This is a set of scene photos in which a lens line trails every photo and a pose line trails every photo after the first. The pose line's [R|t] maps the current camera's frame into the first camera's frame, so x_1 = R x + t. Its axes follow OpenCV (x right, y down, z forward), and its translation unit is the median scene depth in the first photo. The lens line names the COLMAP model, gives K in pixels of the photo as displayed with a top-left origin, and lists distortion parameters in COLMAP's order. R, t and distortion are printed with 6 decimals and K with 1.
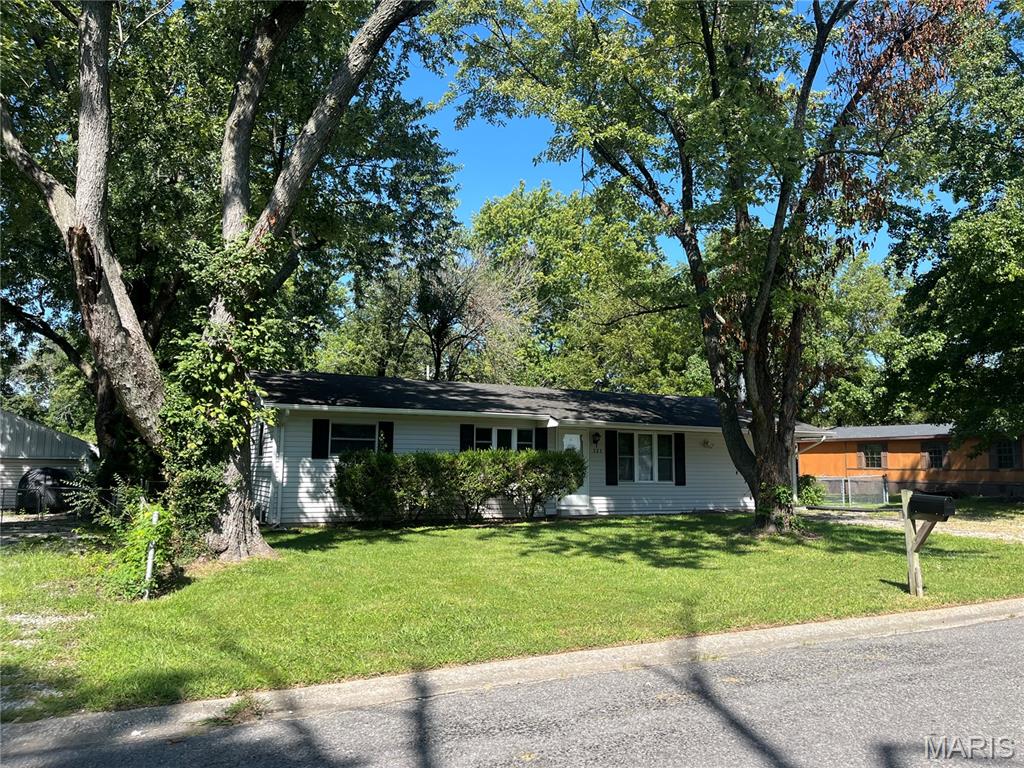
lens RADIAL K [[763.9, 0, 524.4], [0, 763.9, 381.8], [0, 0, 1]] dist [0.090725, -0.125089]
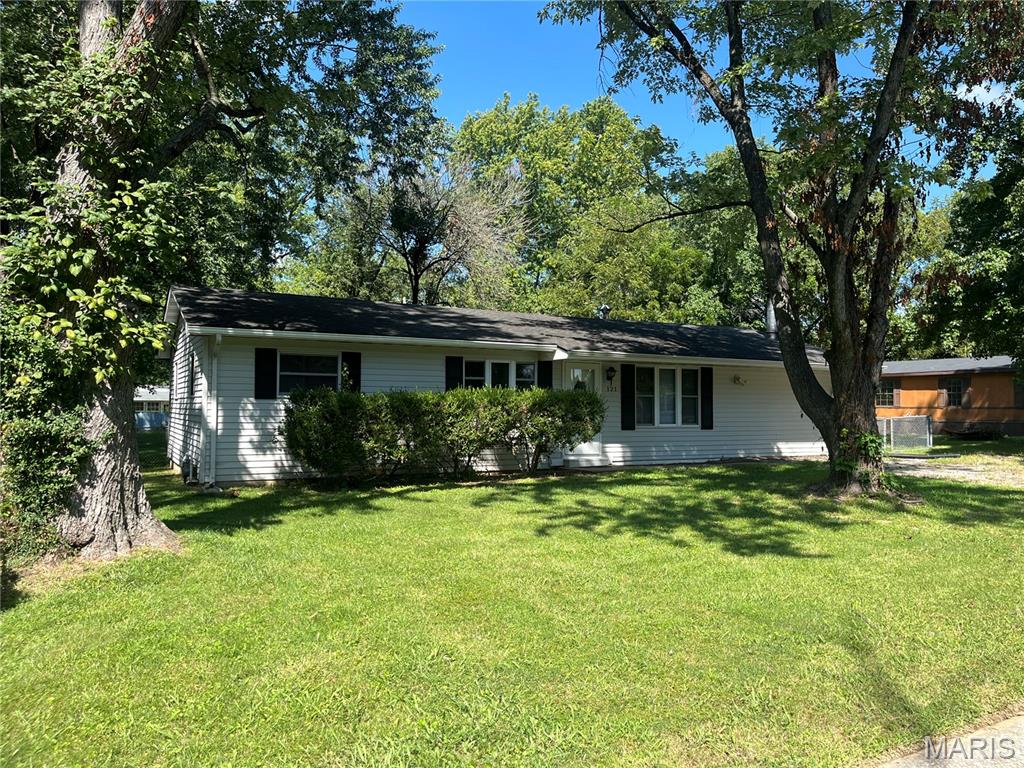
lens RADIAL K [[763.9, 0, 524.4], [0, 763.9, 381.8], [0, 0, 1]] dist [0.090725, -0.125089]
pose [[0.999597, -0.001609, 0.028354, -0.025926], [-0.000659, 0.996810, 0.079814, 0.019602], [-0.028392, -0.079800, 0.996406, 0.211265]]
